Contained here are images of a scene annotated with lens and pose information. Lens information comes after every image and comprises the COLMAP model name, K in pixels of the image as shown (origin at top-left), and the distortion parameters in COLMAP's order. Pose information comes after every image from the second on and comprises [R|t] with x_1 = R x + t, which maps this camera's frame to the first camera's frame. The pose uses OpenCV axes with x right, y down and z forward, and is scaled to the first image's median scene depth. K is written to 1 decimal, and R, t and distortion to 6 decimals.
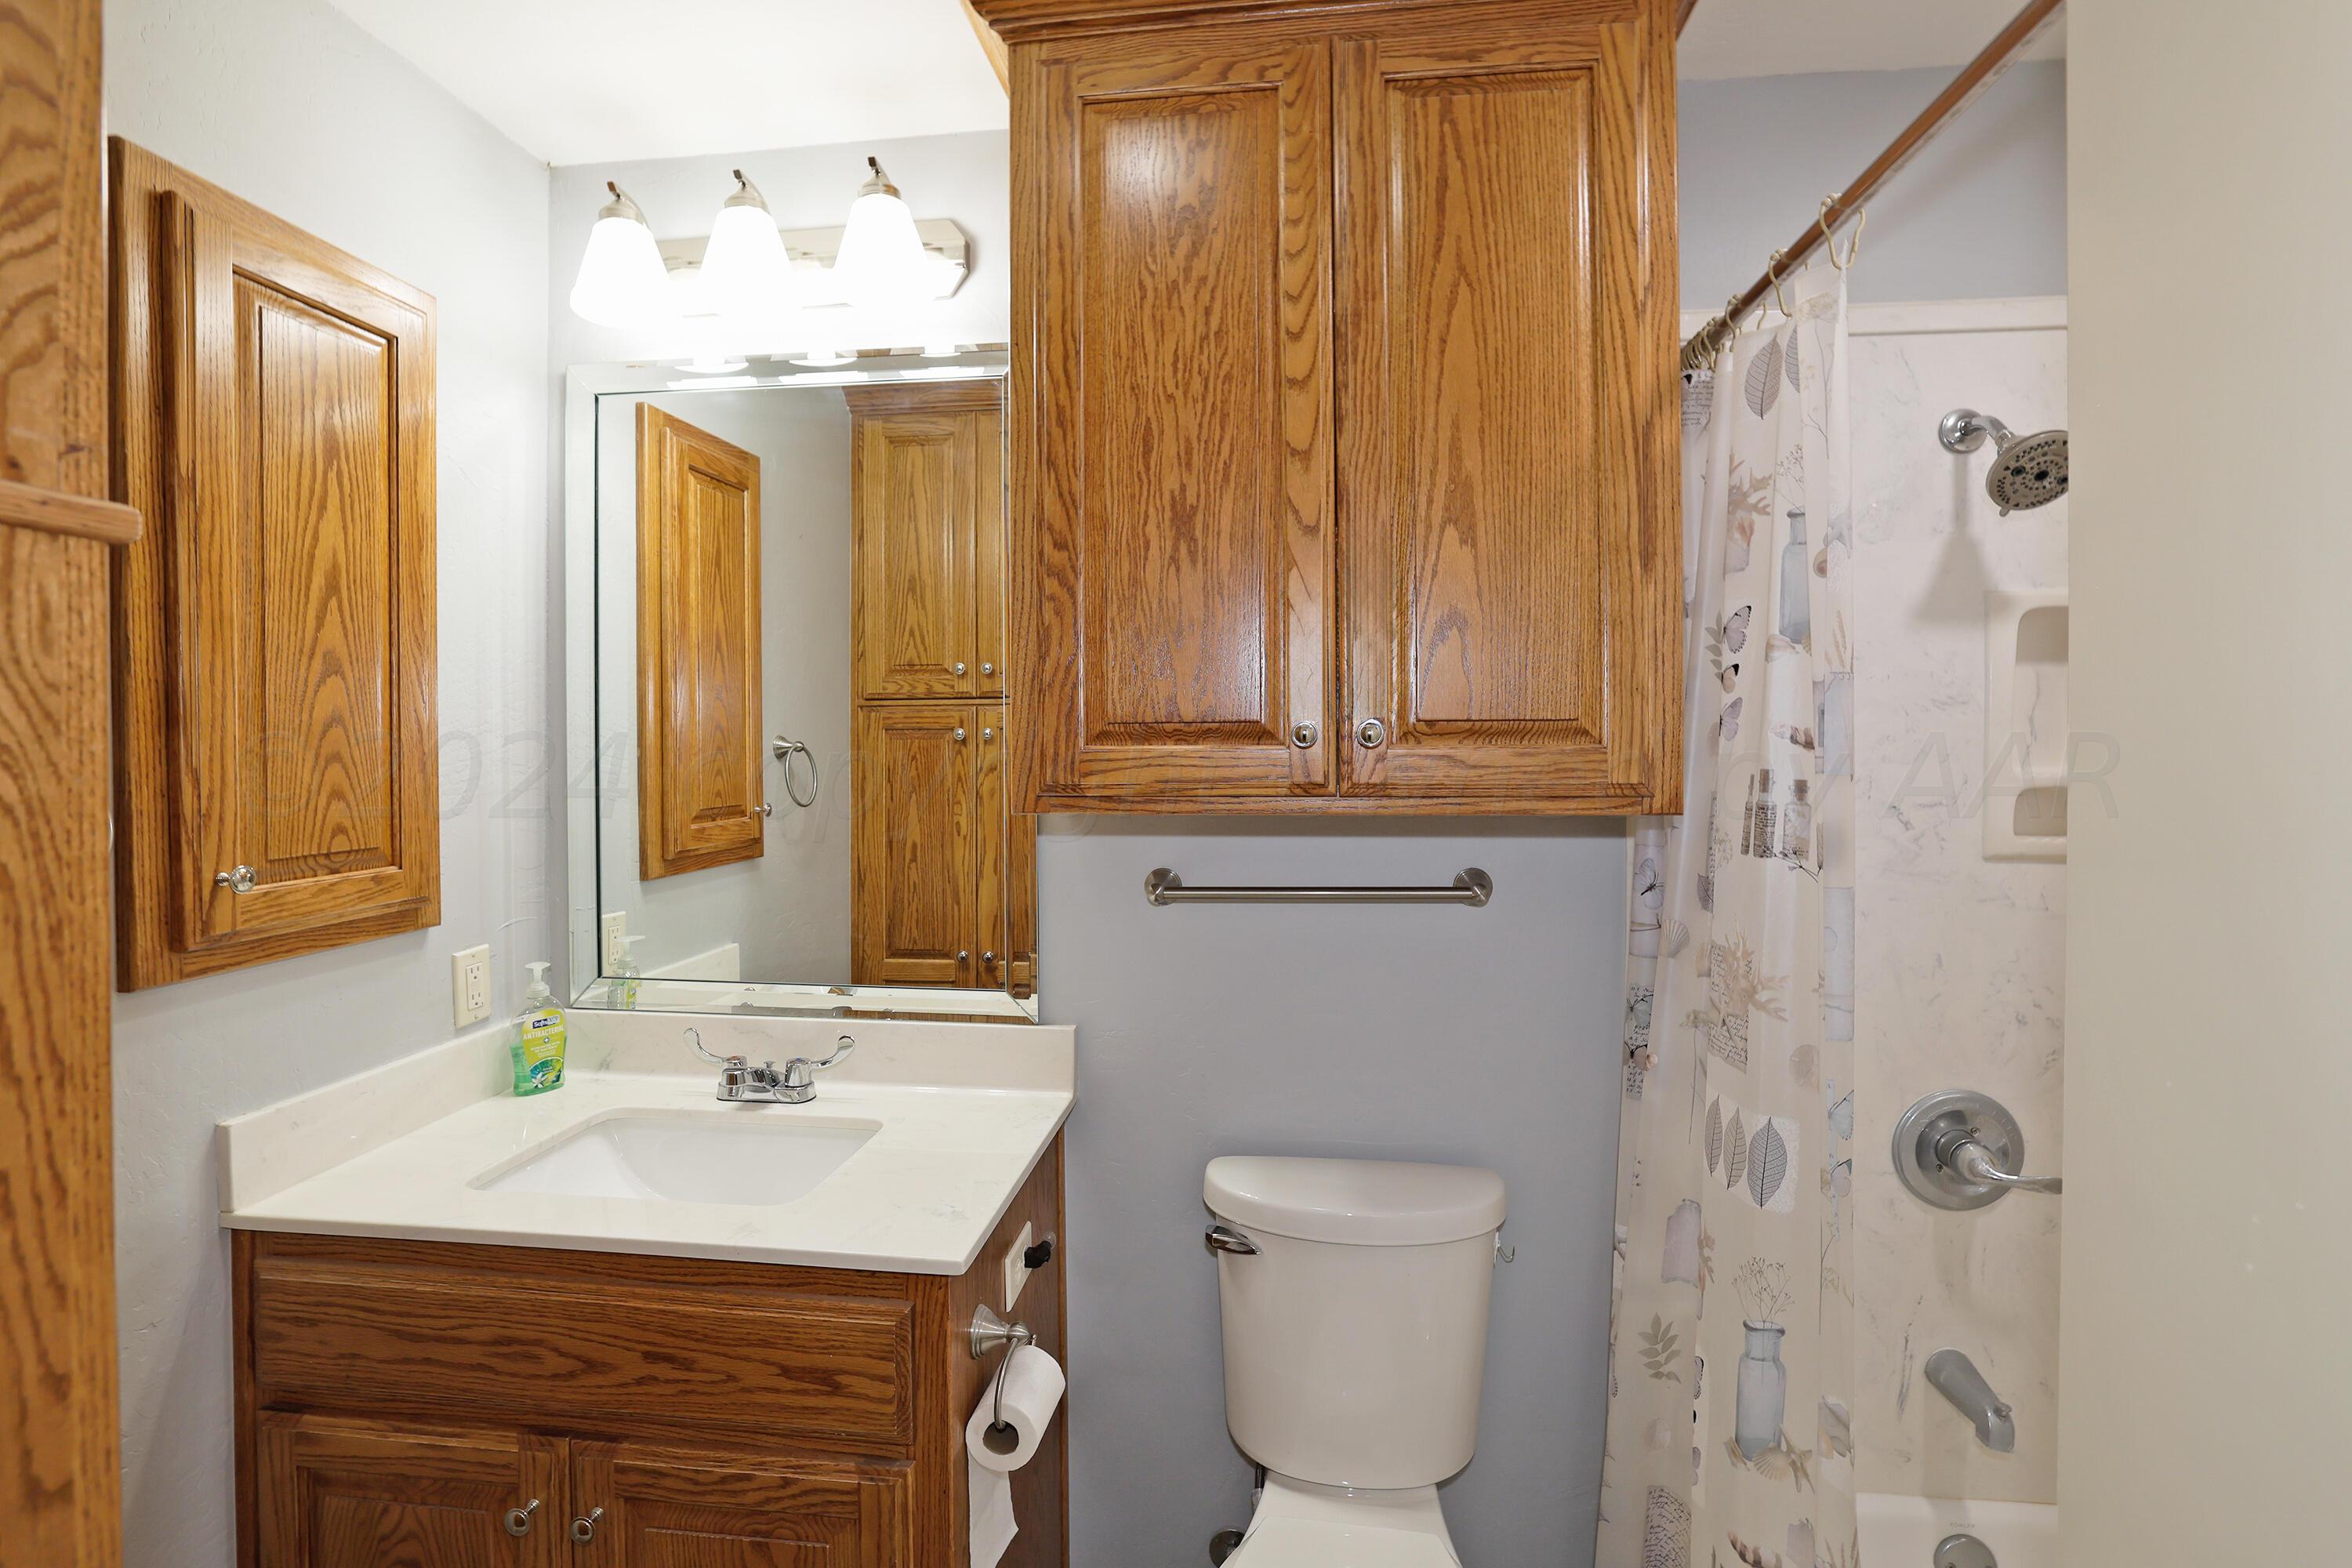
lens RADIAL K [[1101.1, 0, 1181.5], [0, 1101.1, 776.4], [0, 0, 1]] dist [-0.041859, 0.010337]
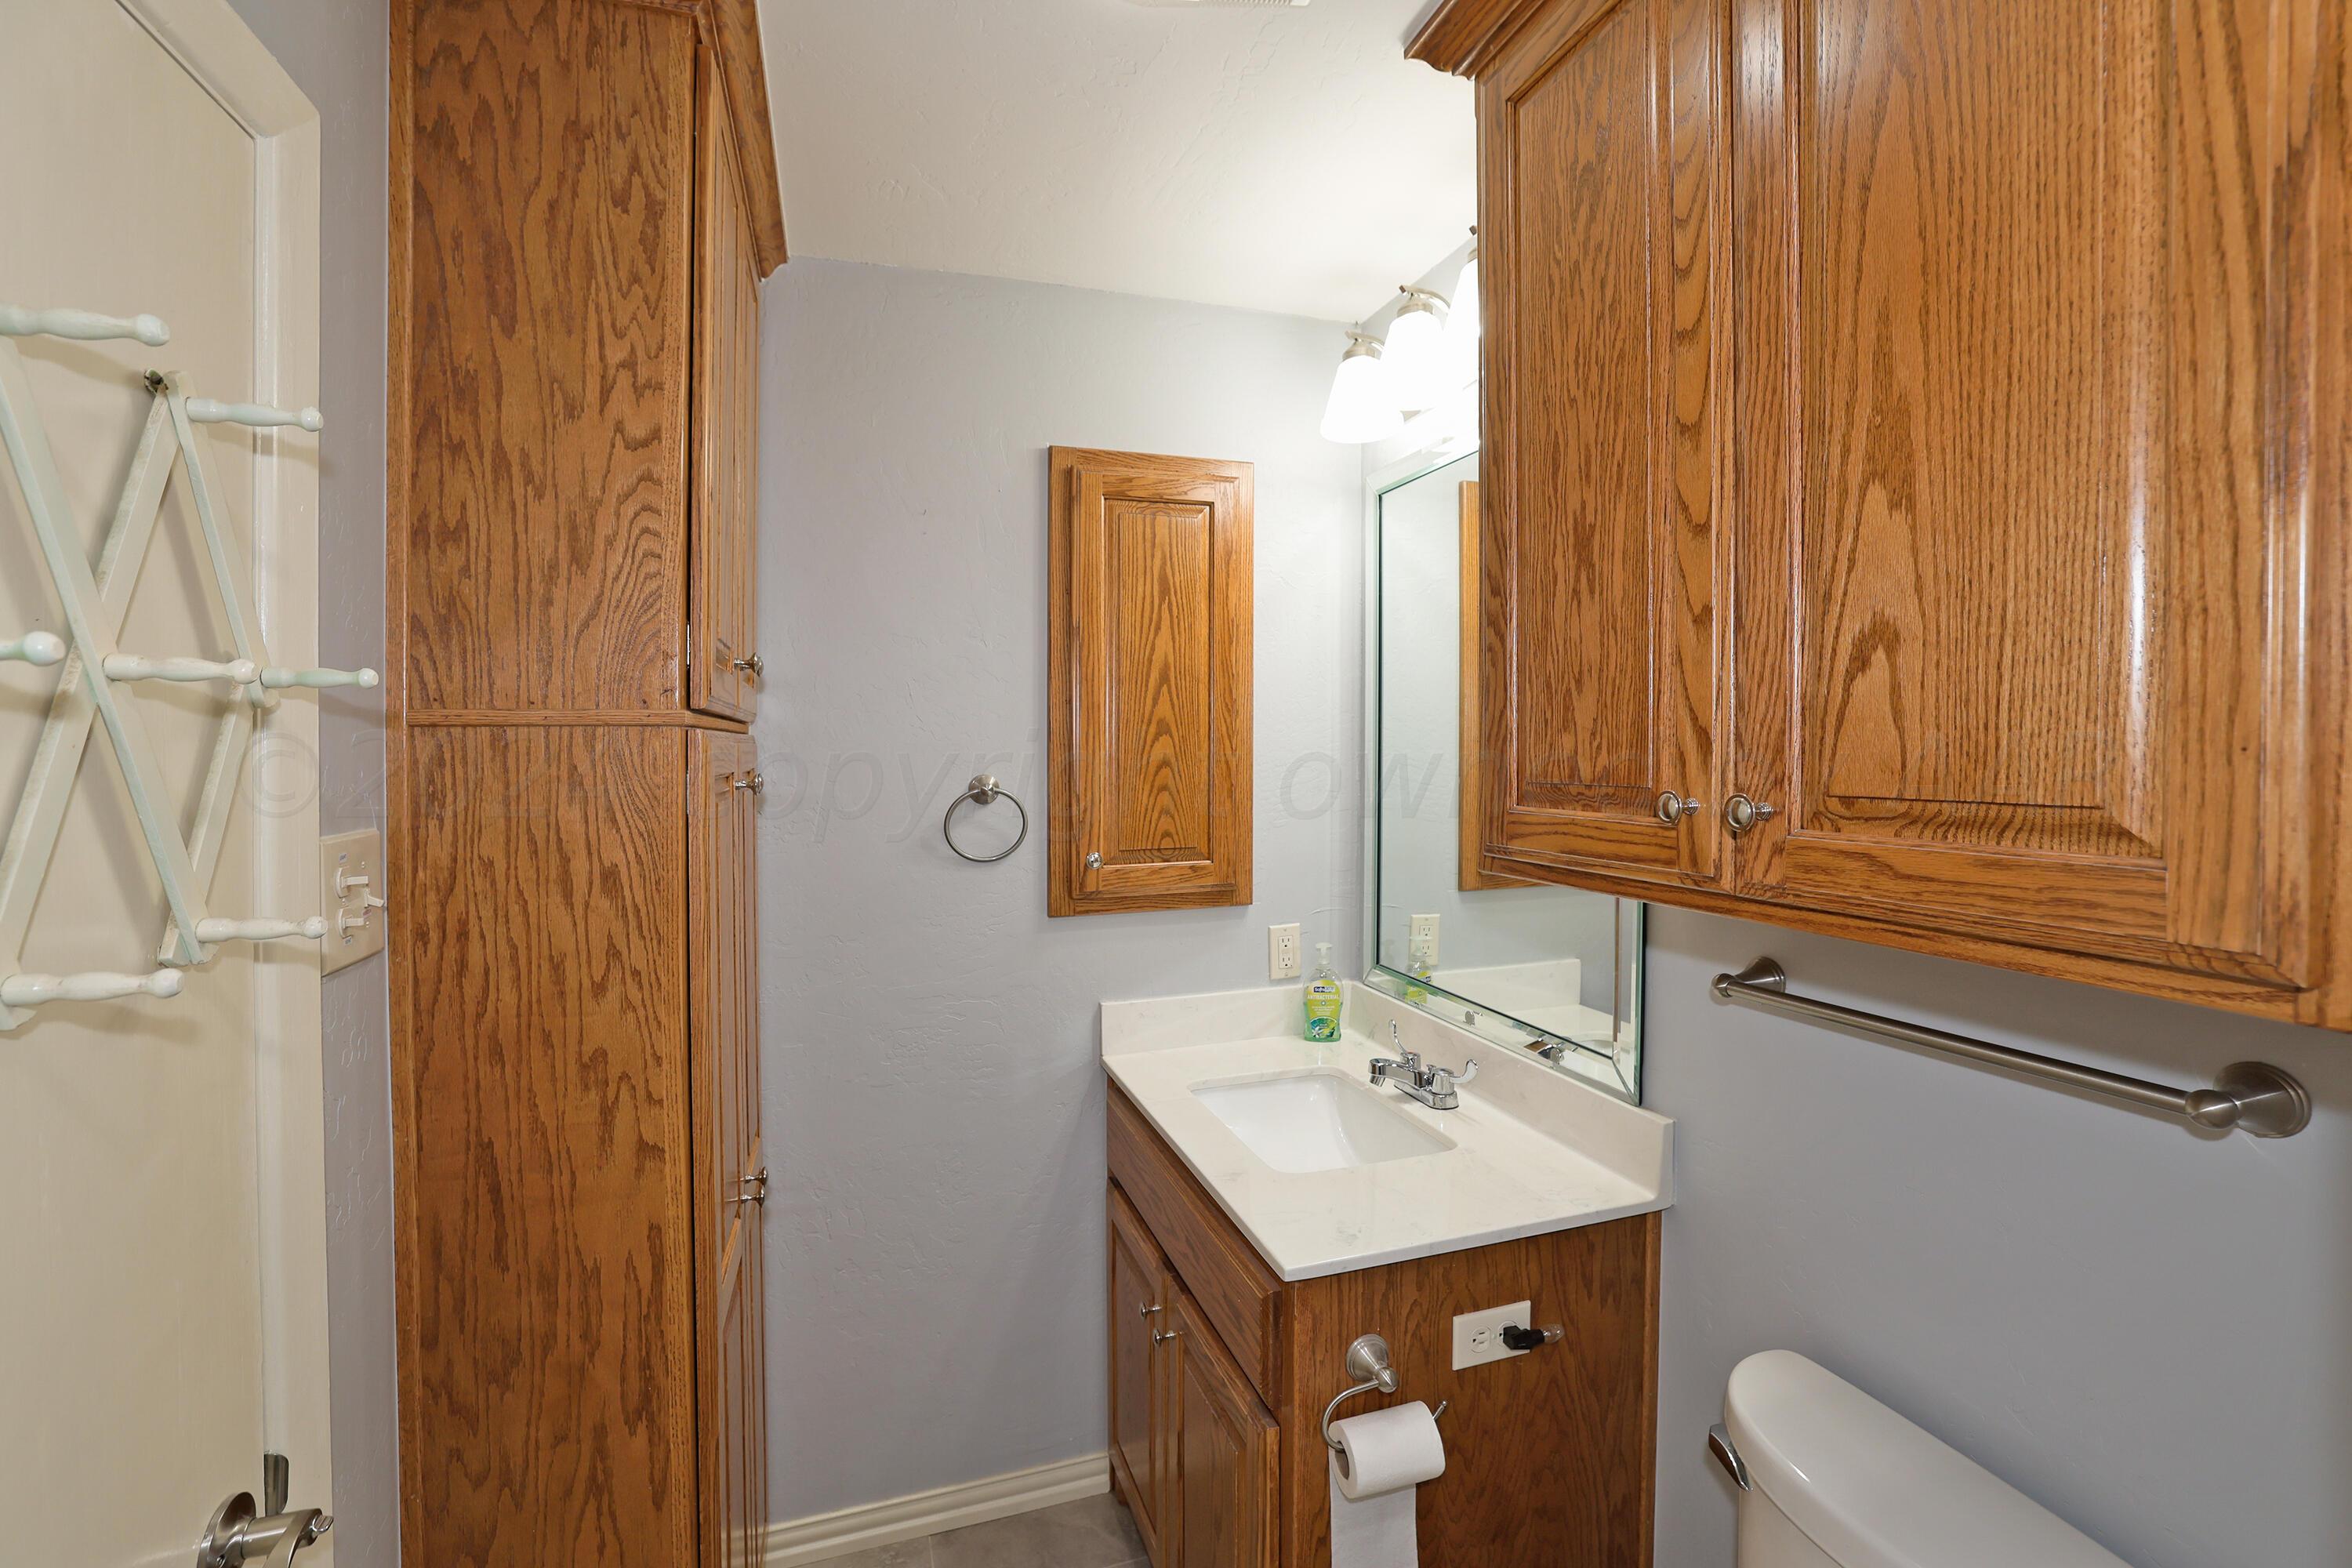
lens RADIAL K [[1055.5, 0, 1176.9], [0, 1055.5, 769.8], [0, 0, 1]] dist [-0.011928, 0.003927]
pose [[0.404101, 0.022084, -0.914448, 0.621821], [-0.020854, 0.999671, 0.014927, -0.066789], [0.914476, 0.013038, 0.404429, 0.395742]]
